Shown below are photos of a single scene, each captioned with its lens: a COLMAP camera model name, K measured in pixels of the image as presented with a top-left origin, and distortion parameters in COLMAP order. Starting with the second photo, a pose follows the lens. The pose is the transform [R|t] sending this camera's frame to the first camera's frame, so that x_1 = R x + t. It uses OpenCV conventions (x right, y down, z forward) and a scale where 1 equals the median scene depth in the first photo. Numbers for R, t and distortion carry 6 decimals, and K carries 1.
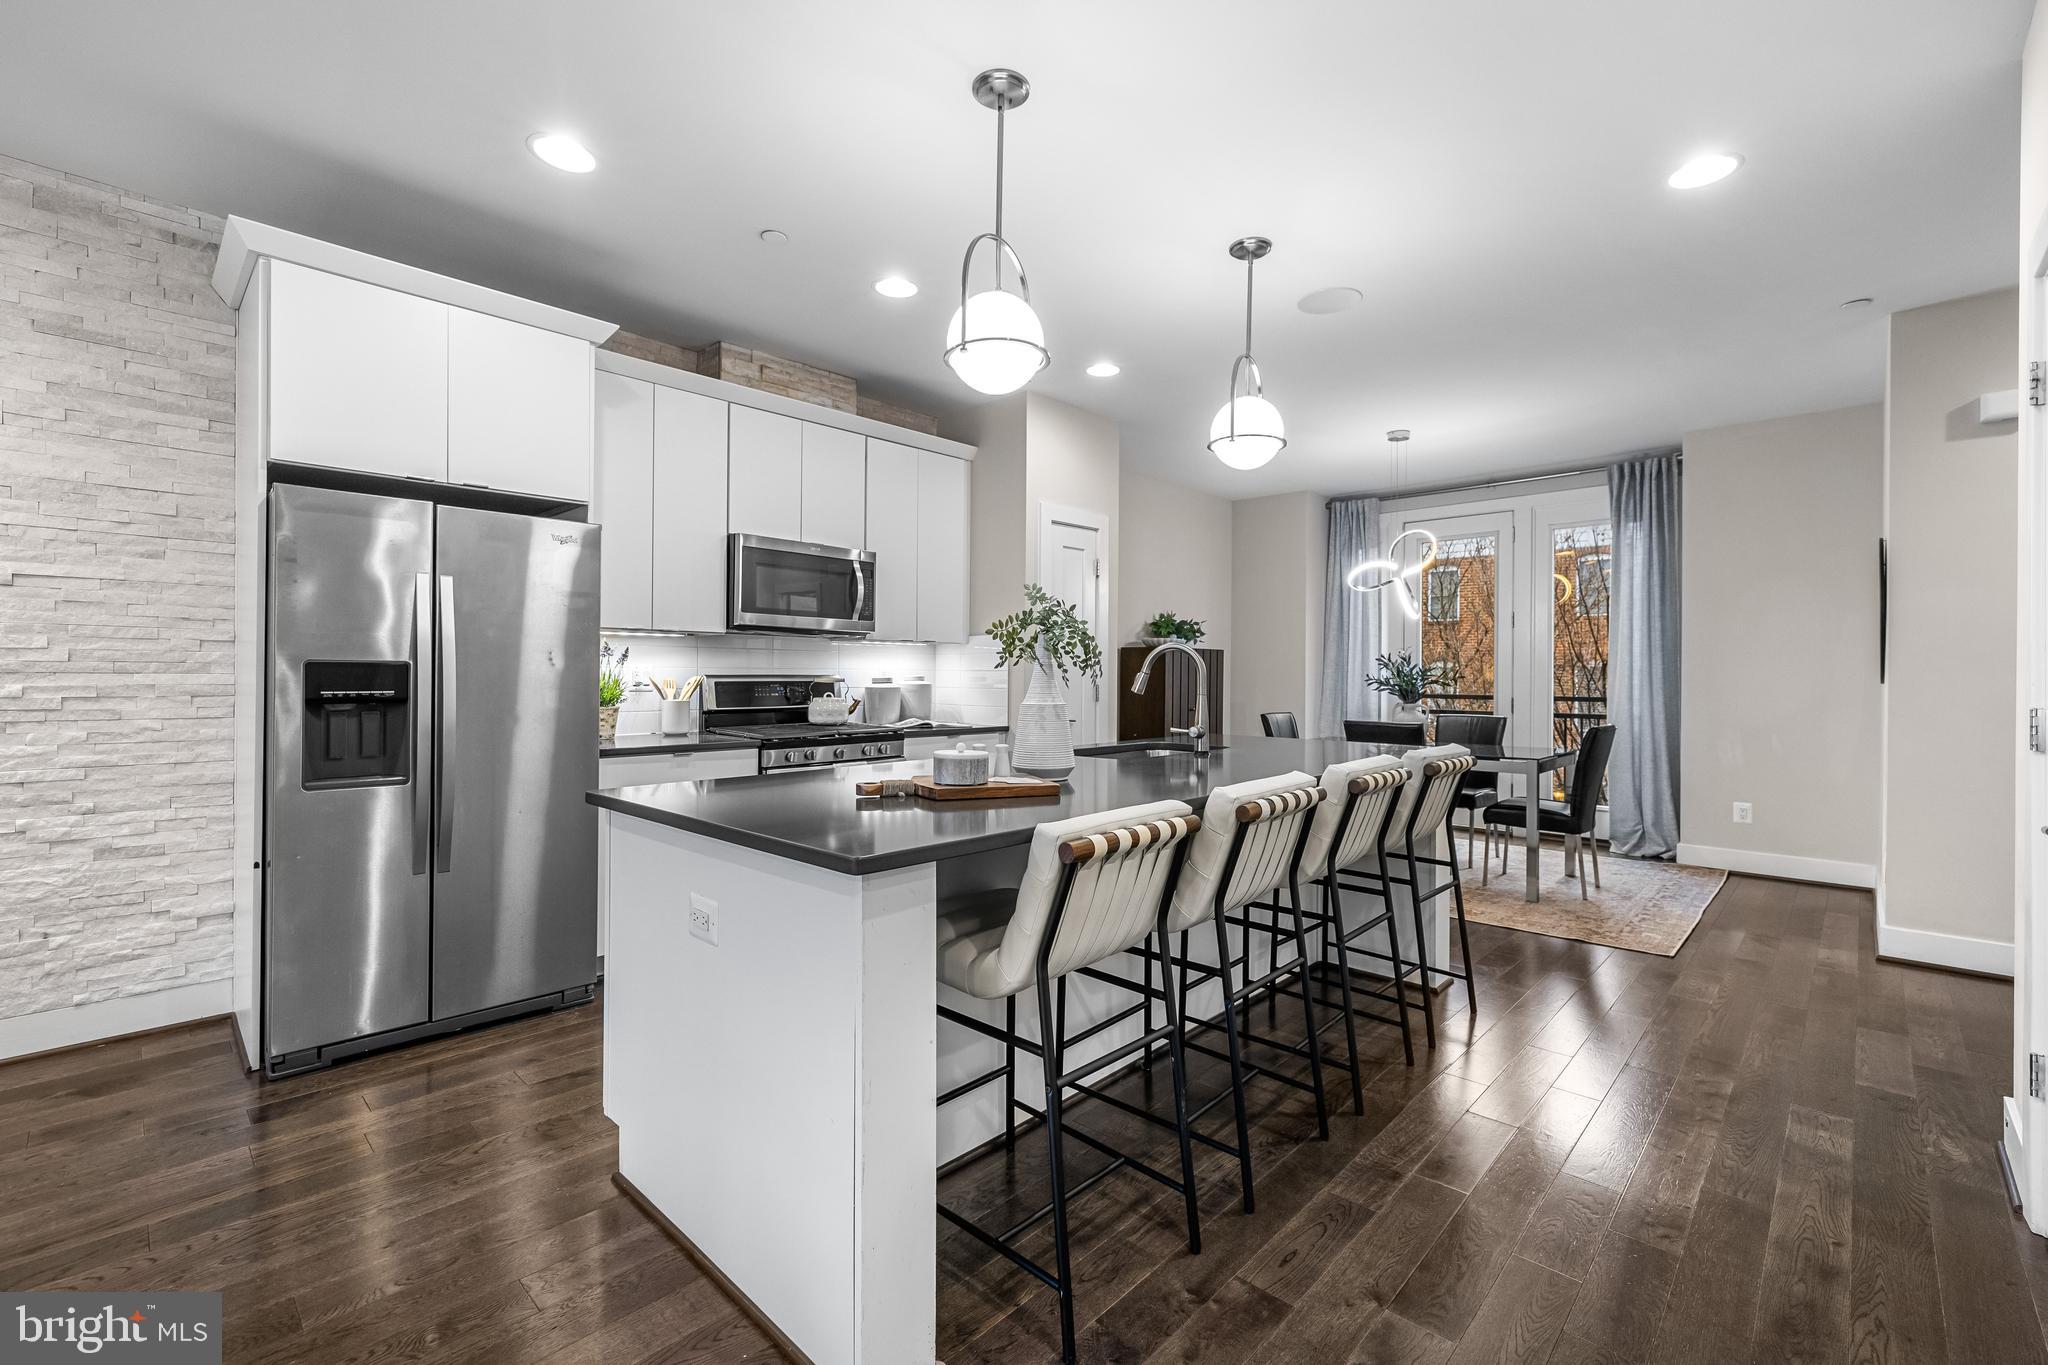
lens RADIAL K [[871.1, 0, 1025.8], [0, 871.1, 676.6], [0, 0, 1]] dist [-0.000164, 0.000438]
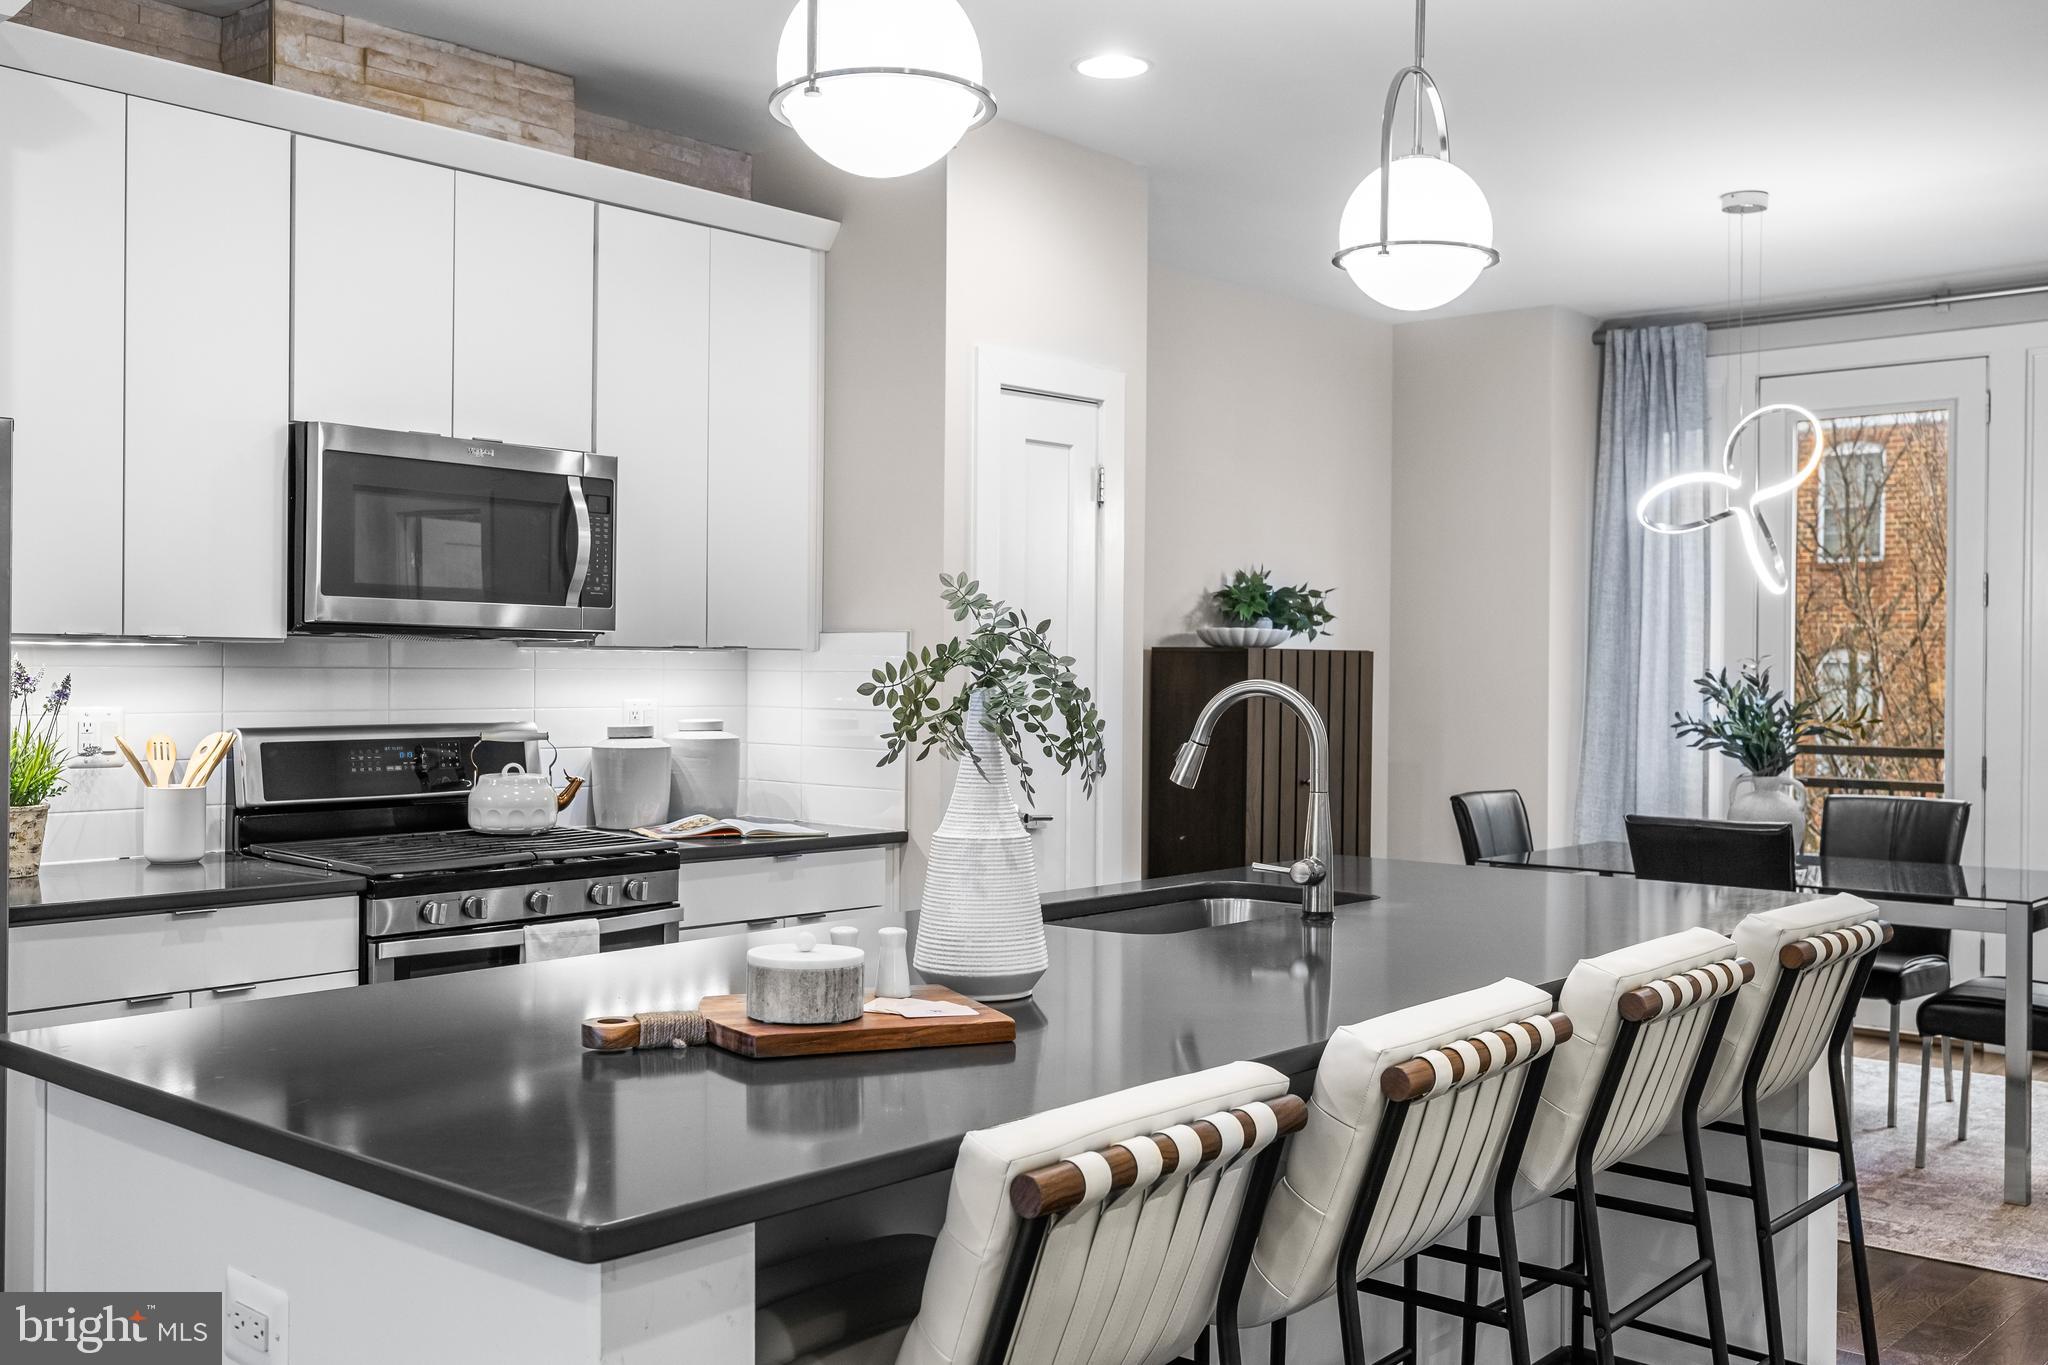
lens RADIAL K [[1927.5, 0, 1024.0], [0, 1927.5, 682.5], [0, 0, 1]] dist [0.003906, -0.007452]
pose [[0.999169, 0.001330, 0.040737, 0.000798], [-0.001551, 0.999984, 0.005389, -0.045445], [-0.040729, -0.005448, 0.999155, -0.033949]]
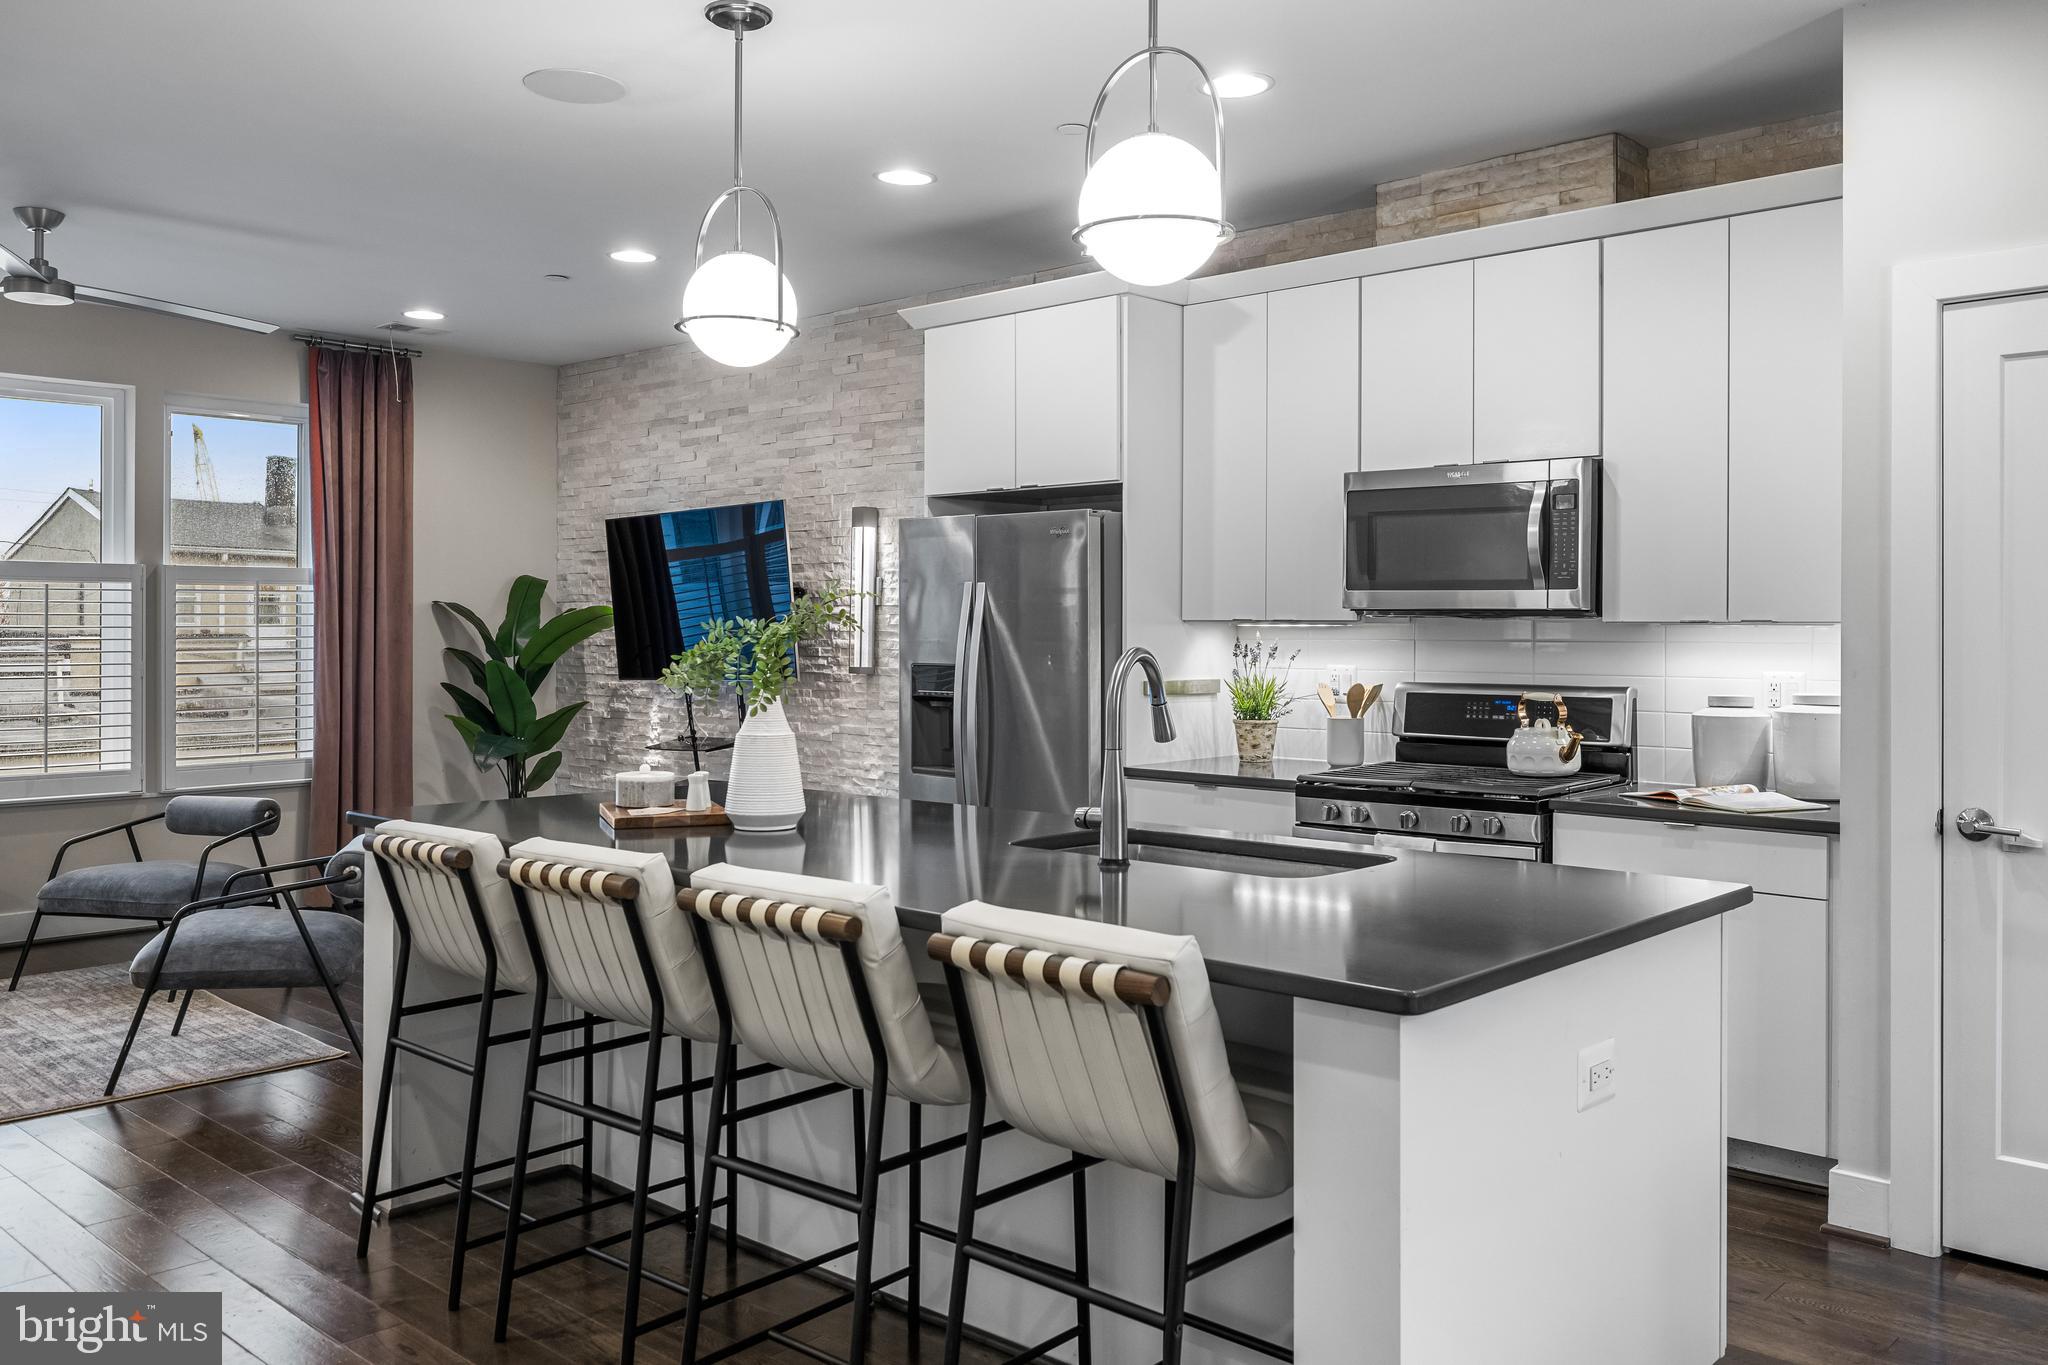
lens RADIAL K [[1622.6, 0, 1036.8], [0, 1622.6, 622.5], [0, 0, 1]] dist [-0.002260, -0.002195]
pose [[0.020205, -0.010831, -0.999737, 1.224065], [-0.007530, 0.999911, -0.010986, -0.044880], [0.999768, 0.007750, 0.020122, 0.985801]]
